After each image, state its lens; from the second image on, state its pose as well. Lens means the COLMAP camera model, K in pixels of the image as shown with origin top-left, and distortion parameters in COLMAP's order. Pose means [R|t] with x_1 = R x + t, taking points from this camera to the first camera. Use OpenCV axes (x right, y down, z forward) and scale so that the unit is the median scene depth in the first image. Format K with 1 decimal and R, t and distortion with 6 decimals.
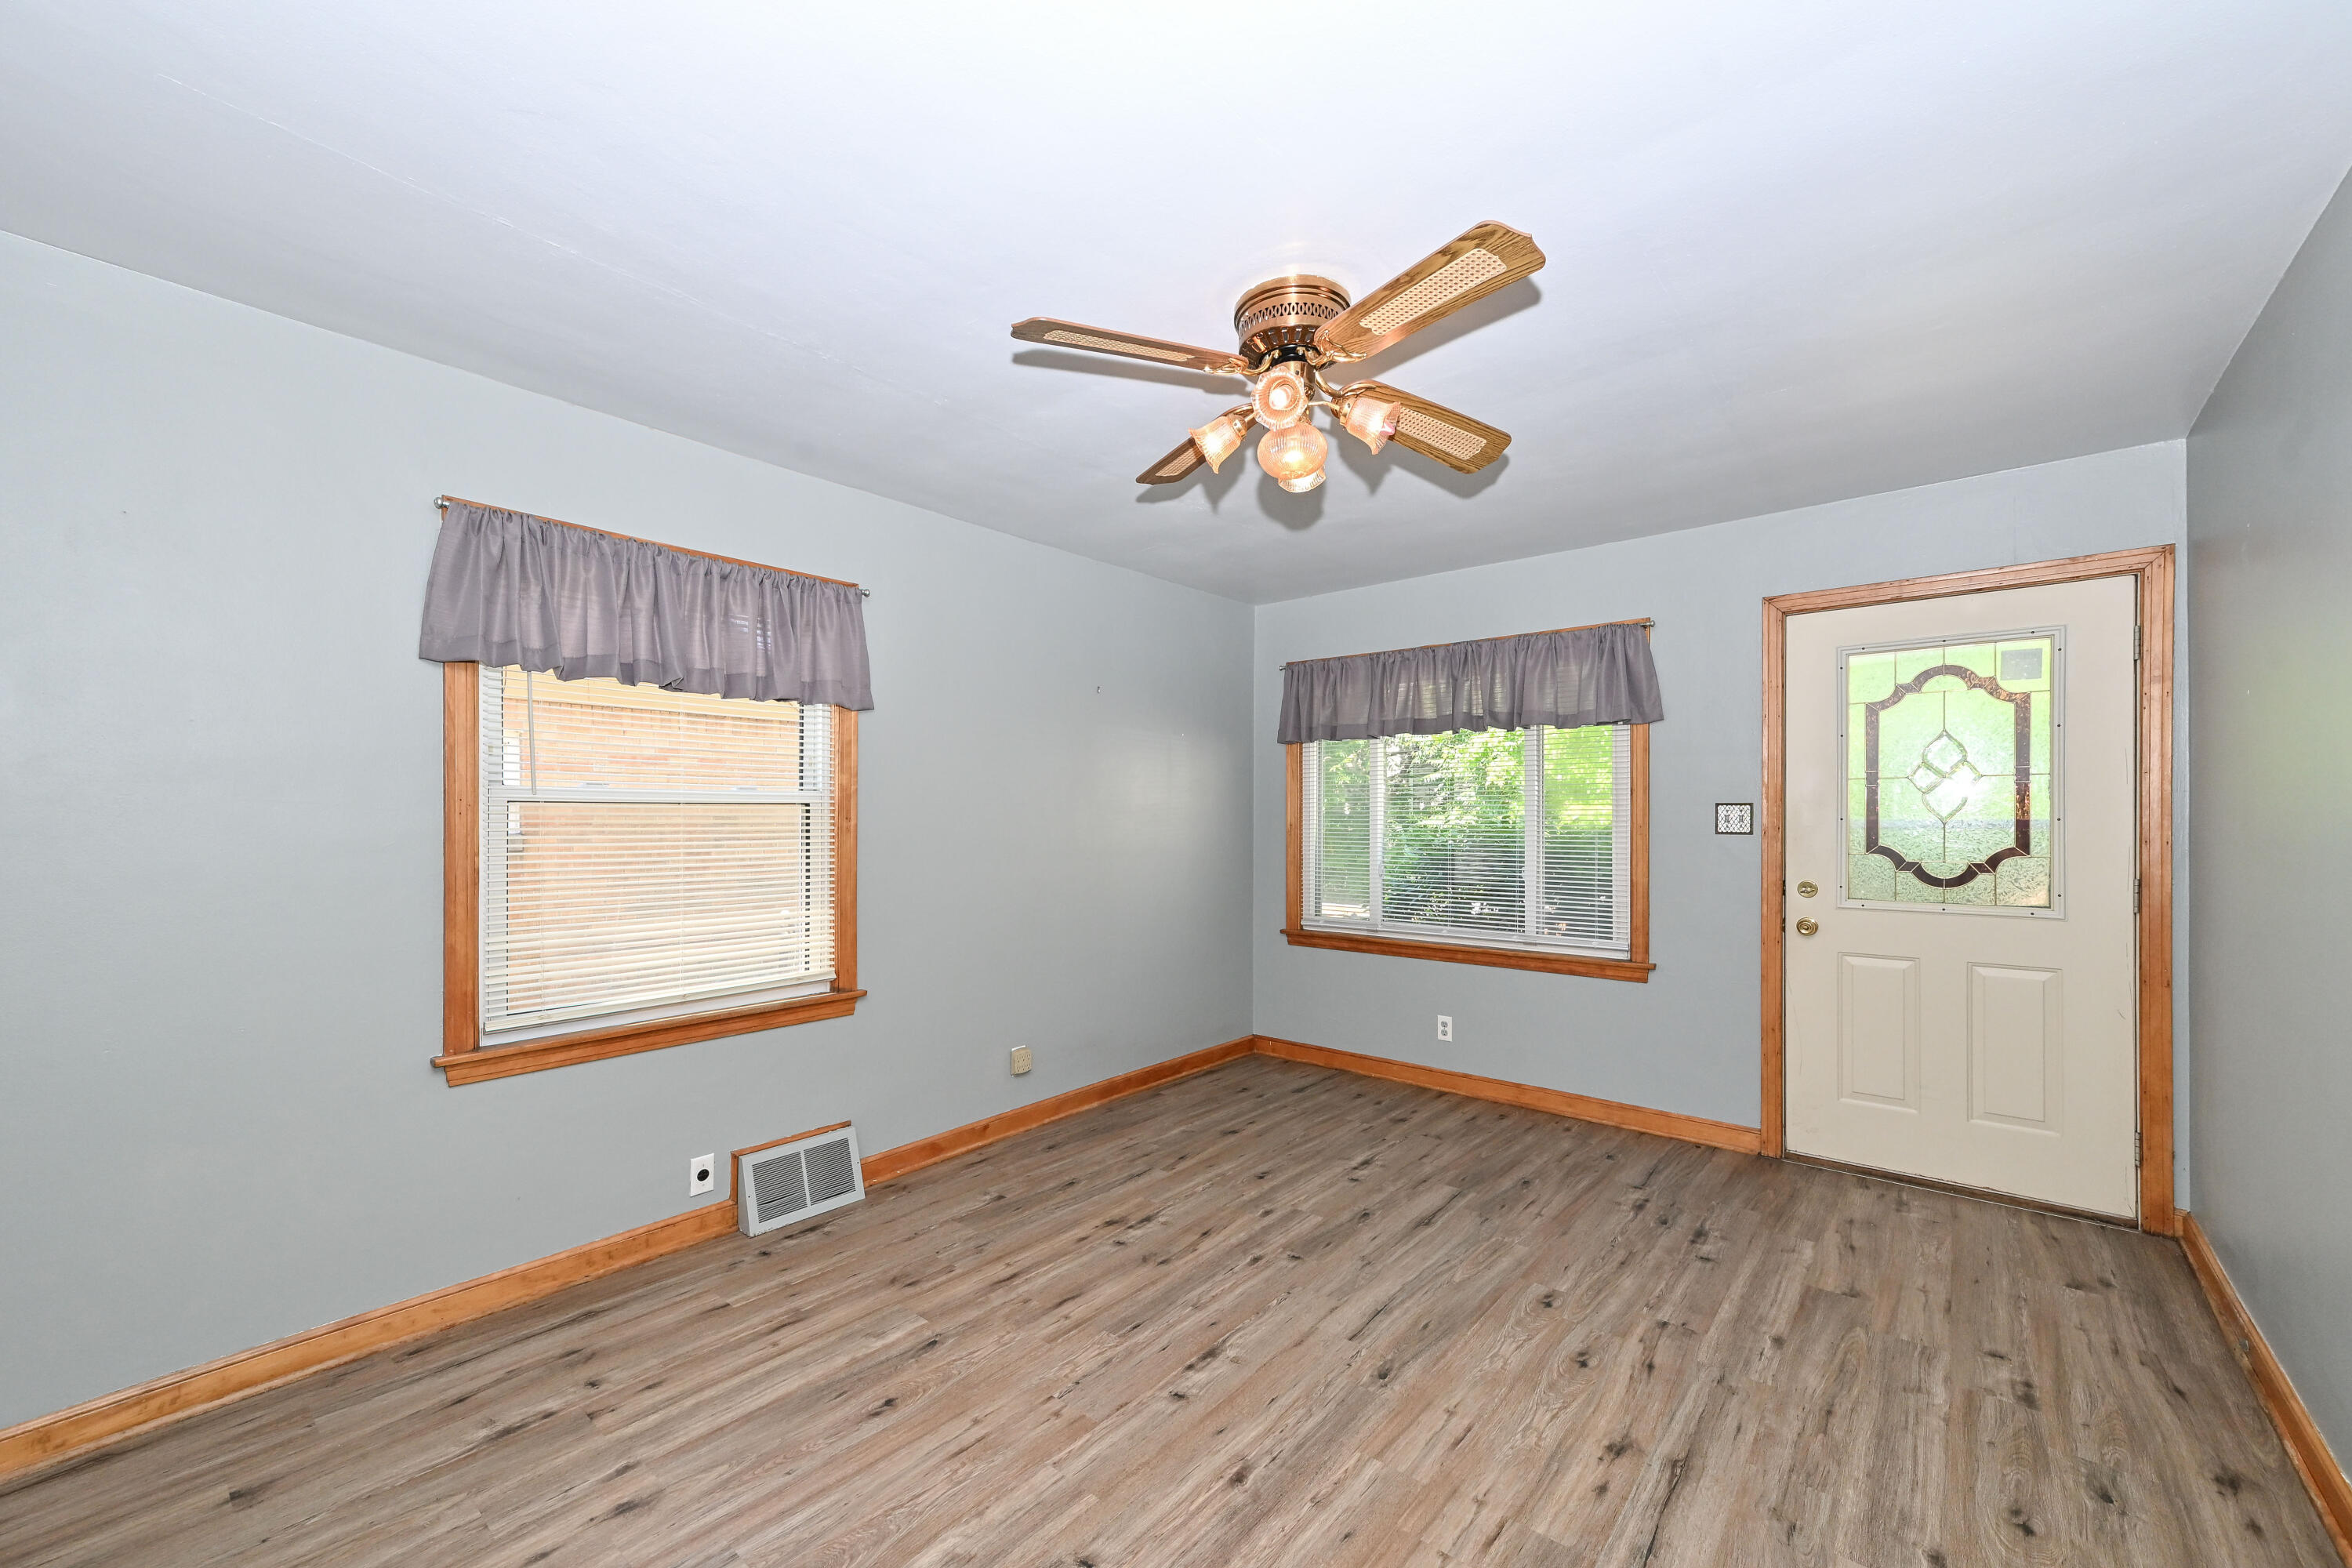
lens RADIAL K [[930.4, 0, 1181.1], [0, 930.4, 819.7], [0, 0, 1]] dist [0.009902, -0.000061]
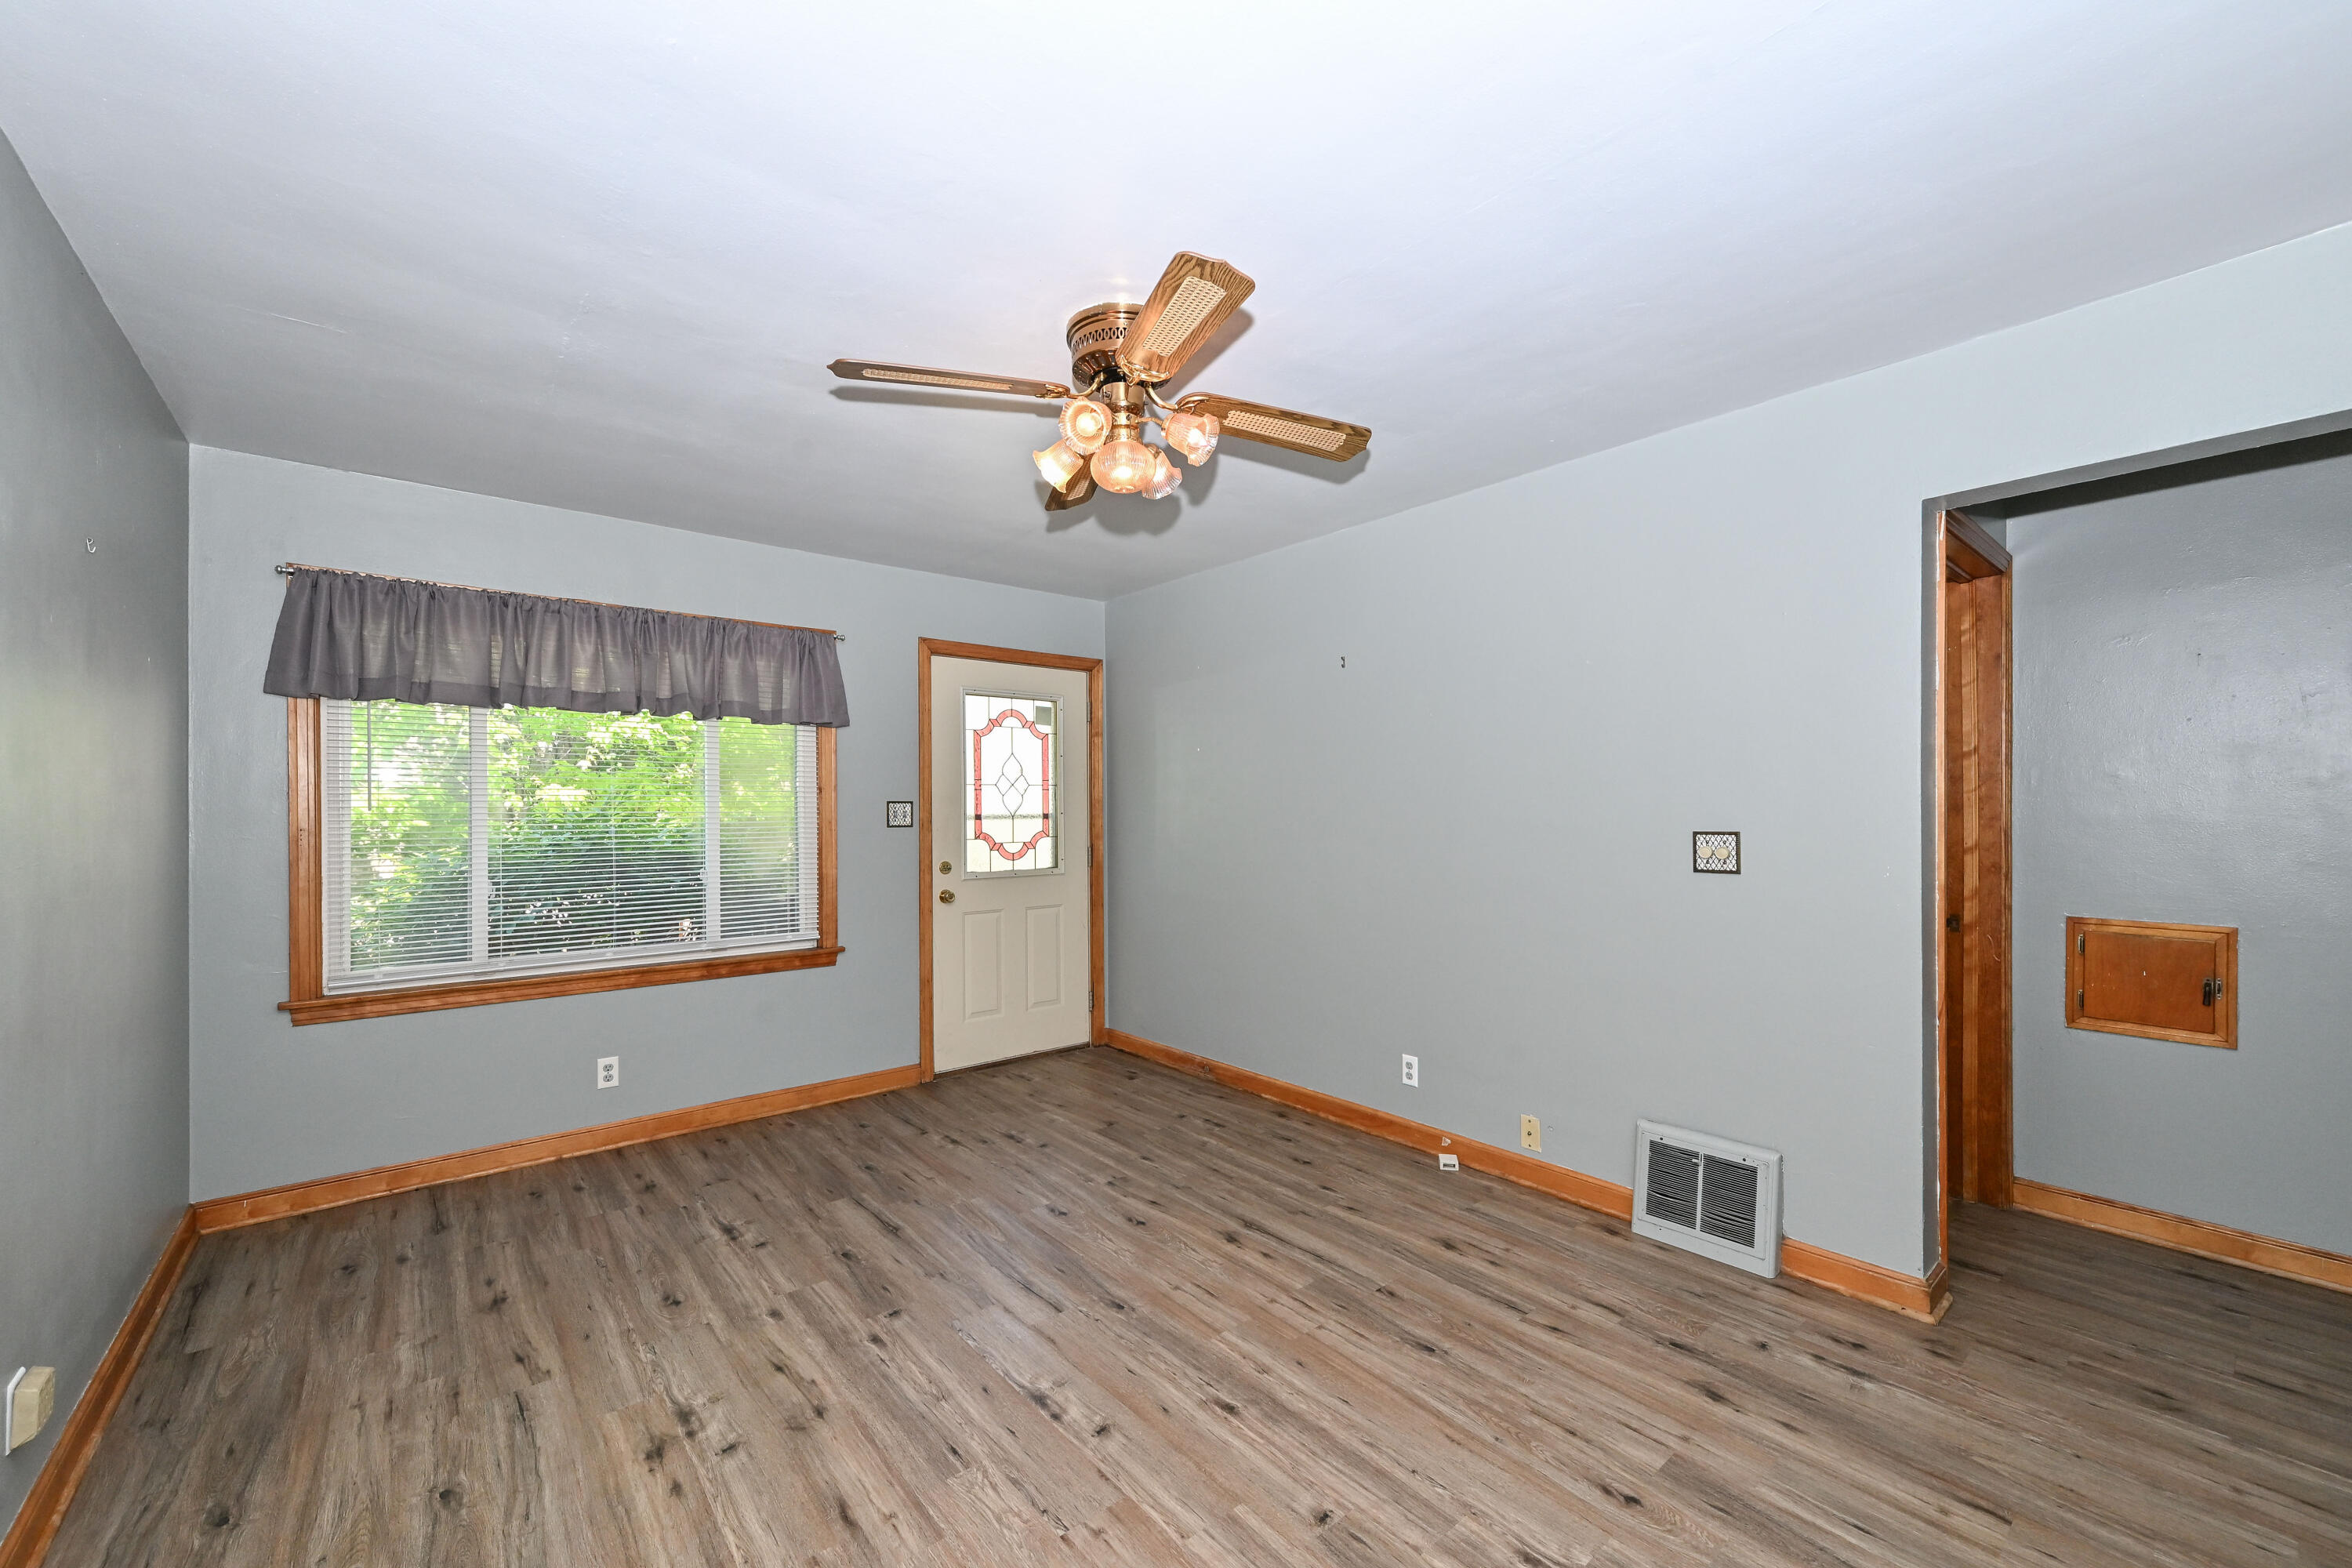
lens RADIAL K [[914.8, 0, 1185.8], [0, 914.8, 815.0], [0, 0, 1]] dist [0.010266, 0.000081]
pose [[0.171388, -0.006293, 0.985184, -0.629238], [0.008209, 0.999954, 0.004960, -0.003480], [-0.985169, 0.007237, 0.171432, 0.531212]]
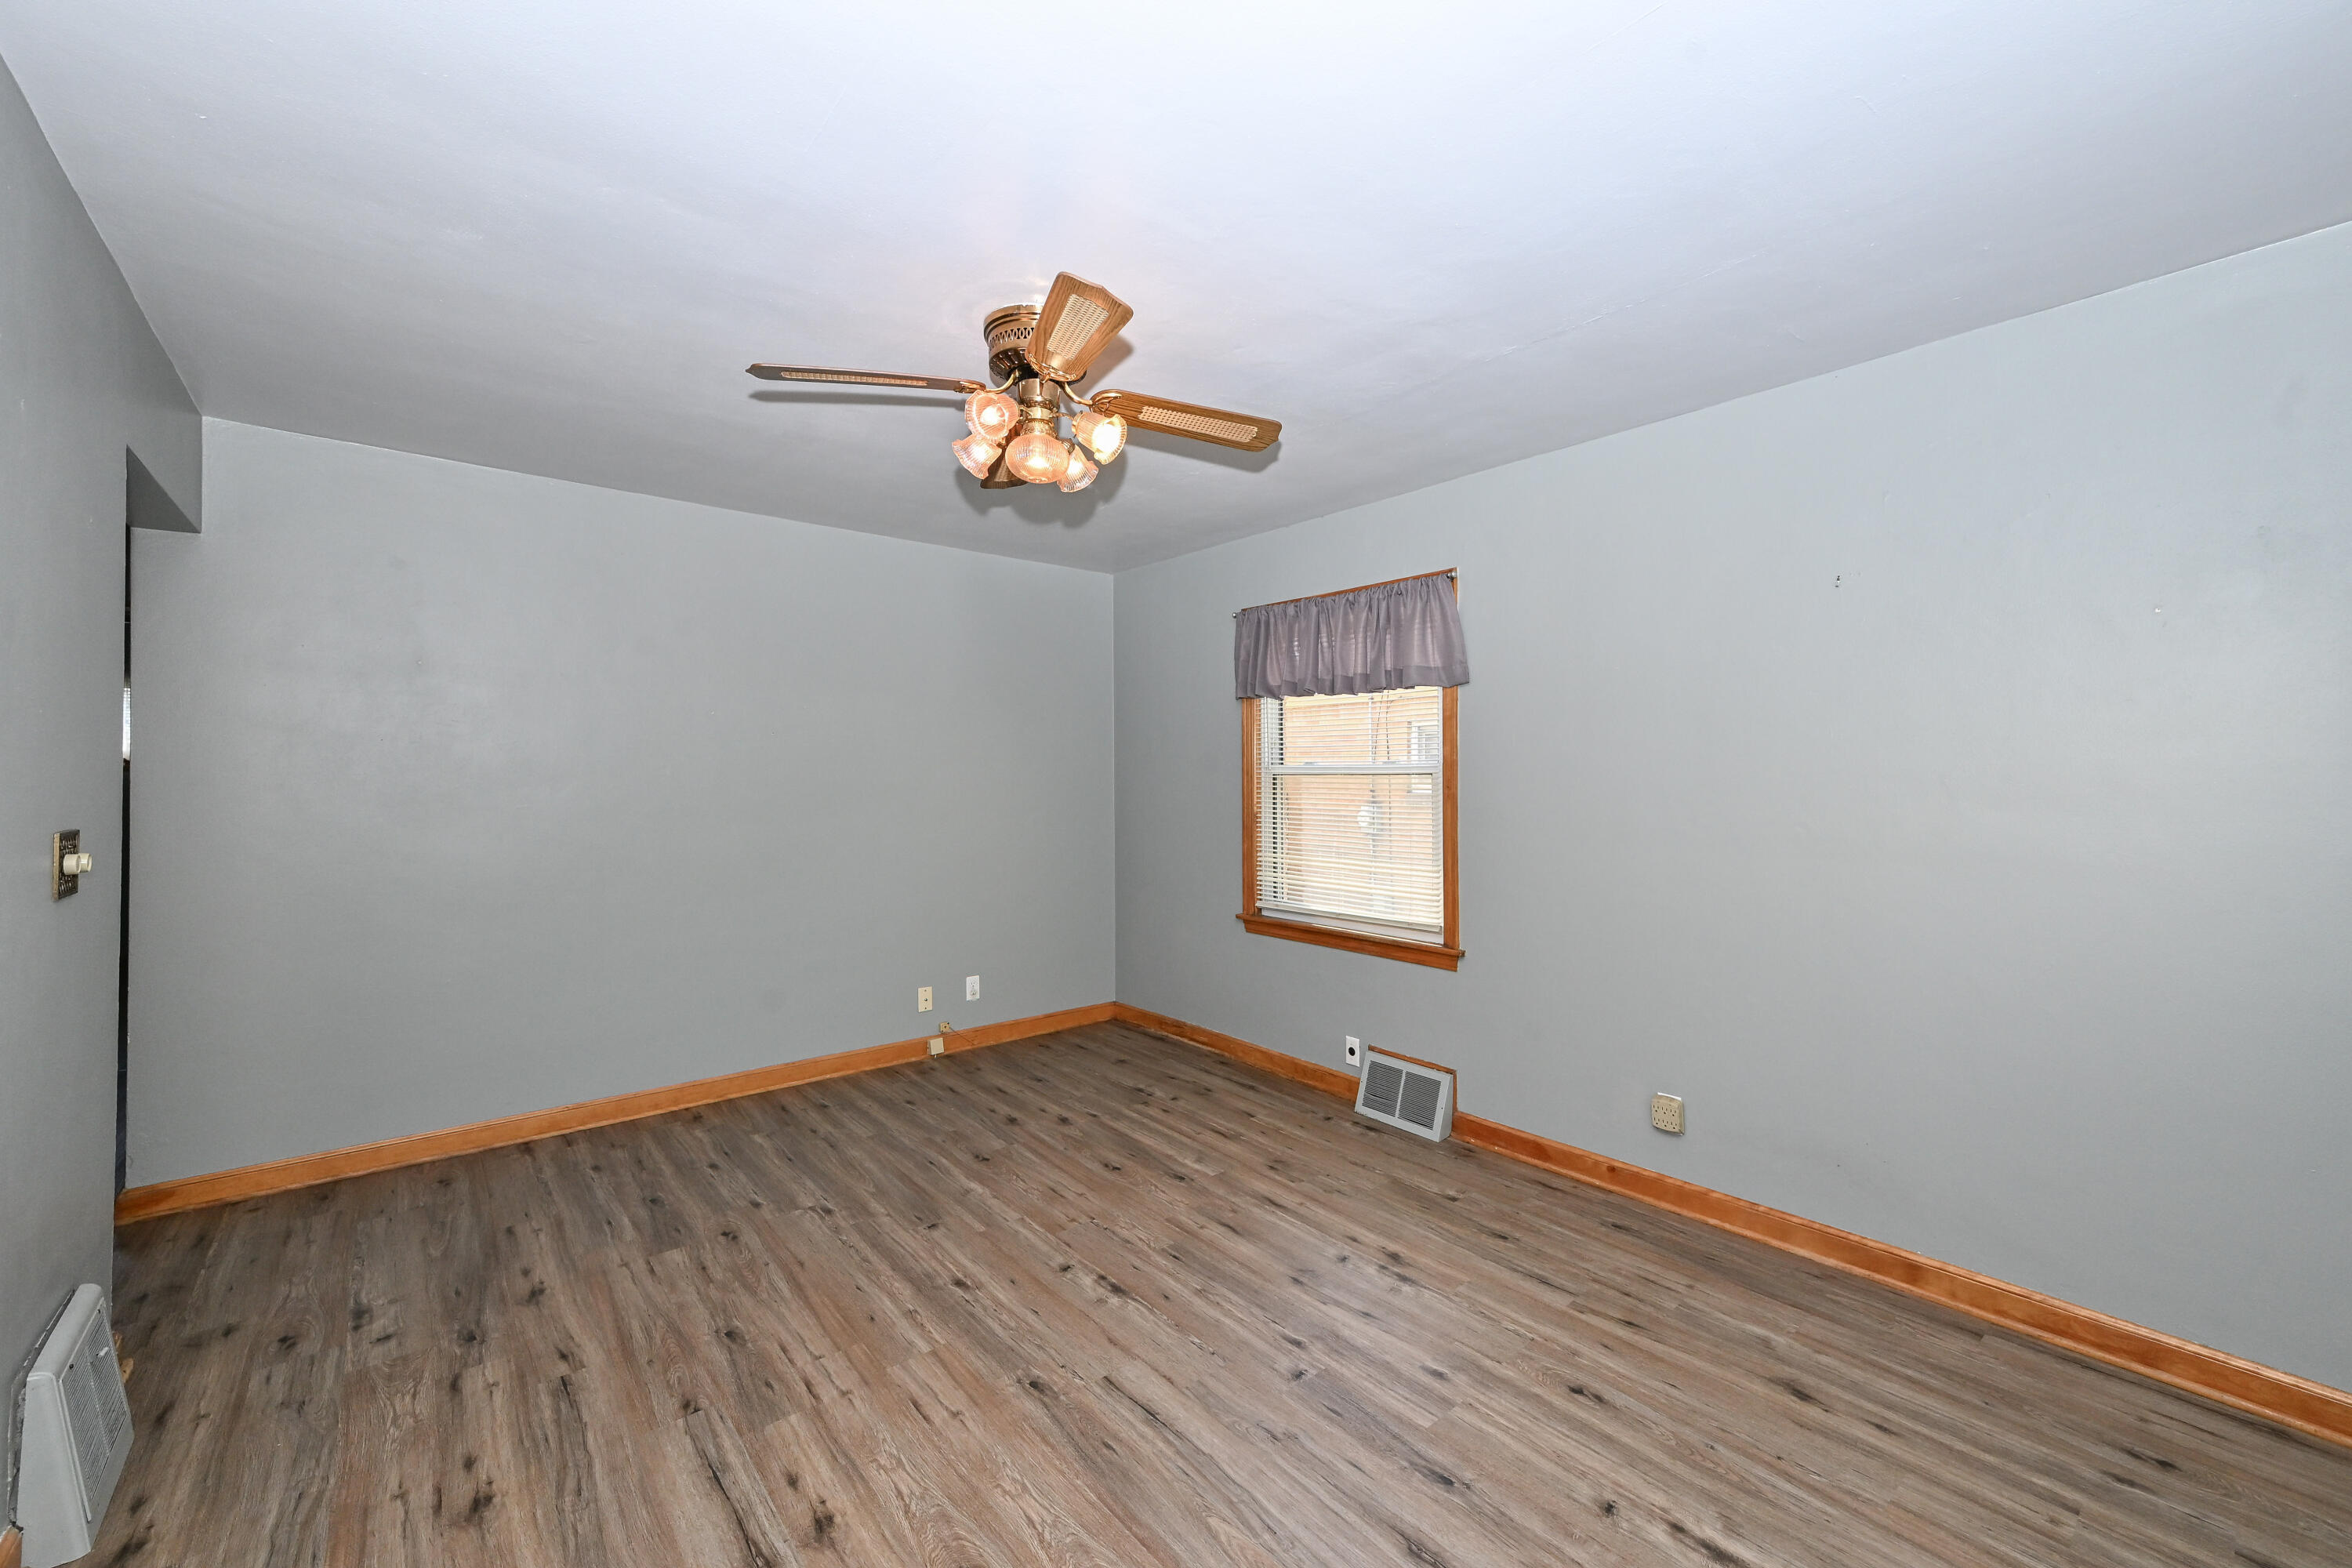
lens RADIAL K [[944.1, 0, 1183.3], [0, 944.1, 773.0], [0, 0, 1]] dist [0.010471, -0.000017]
pose [[-0.185170, -0.001791, -0.982705, 0.825689], [-0.003571, 0.999993, -0.001150, -0.015343], [0.982700, 0.003297, -0.185175, 0.967071]]
